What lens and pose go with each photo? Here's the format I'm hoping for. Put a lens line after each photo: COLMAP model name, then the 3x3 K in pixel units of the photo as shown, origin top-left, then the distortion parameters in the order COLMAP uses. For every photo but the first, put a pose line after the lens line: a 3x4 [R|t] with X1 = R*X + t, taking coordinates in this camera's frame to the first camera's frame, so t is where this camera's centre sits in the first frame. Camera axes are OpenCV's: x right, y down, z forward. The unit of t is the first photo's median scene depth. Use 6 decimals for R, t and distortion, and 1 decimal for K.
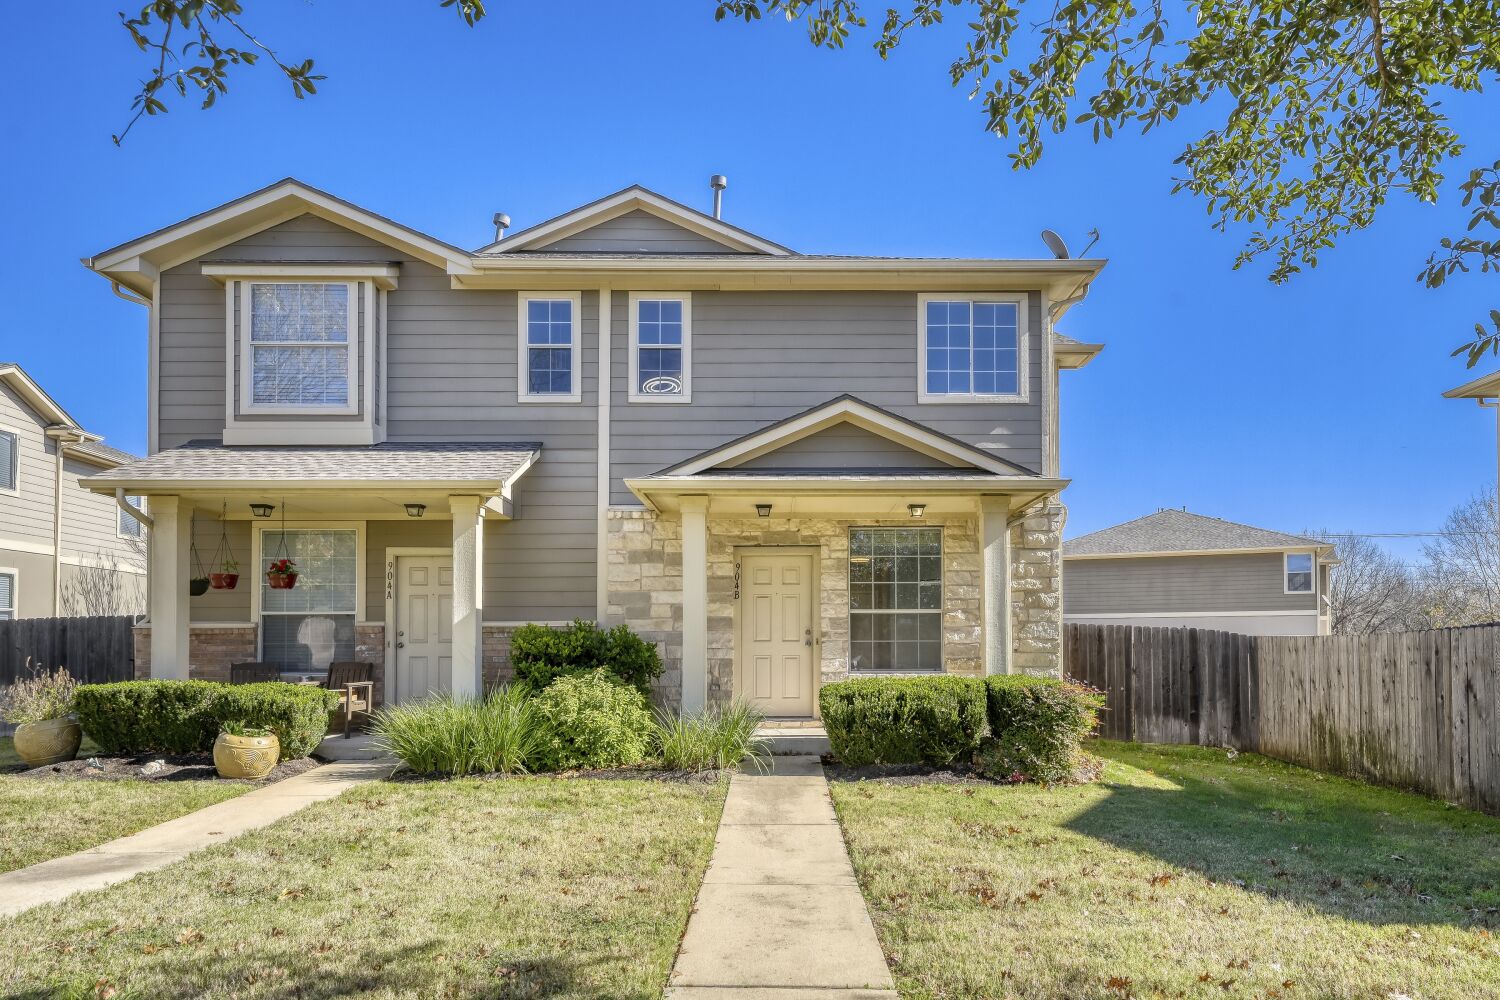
lens RADIAL K [[1262.7, 0, 795.6], [0, 1262.7, 542.6], [0, 0, 1]] dist [0.041853, 0.002010]
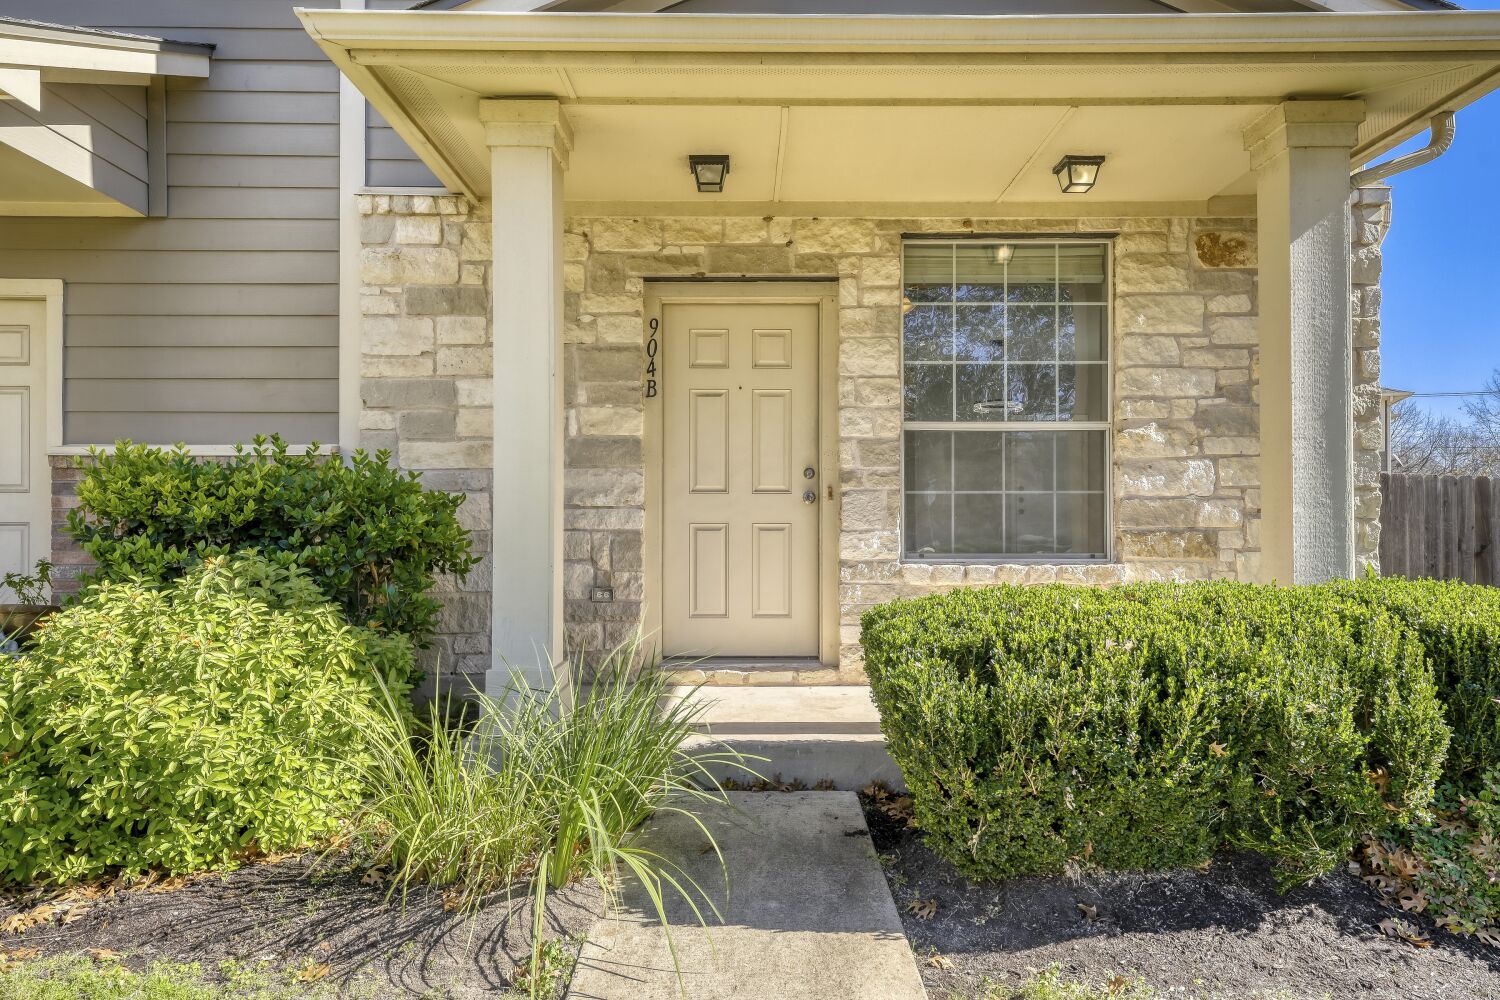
lens RADIAL K [[1138.5, 0, 750.0], [0, 1138.5, 500.0], [0, 0, 1]] dist [0.026959, 0.005728]
pose [[0.999979, 0.002568, -0.005905, -0.009032], [-0.002167, 0.997749, 0.067023, 0.053757], [0.006064, -0.067008, 0.997734, 0.594489]]
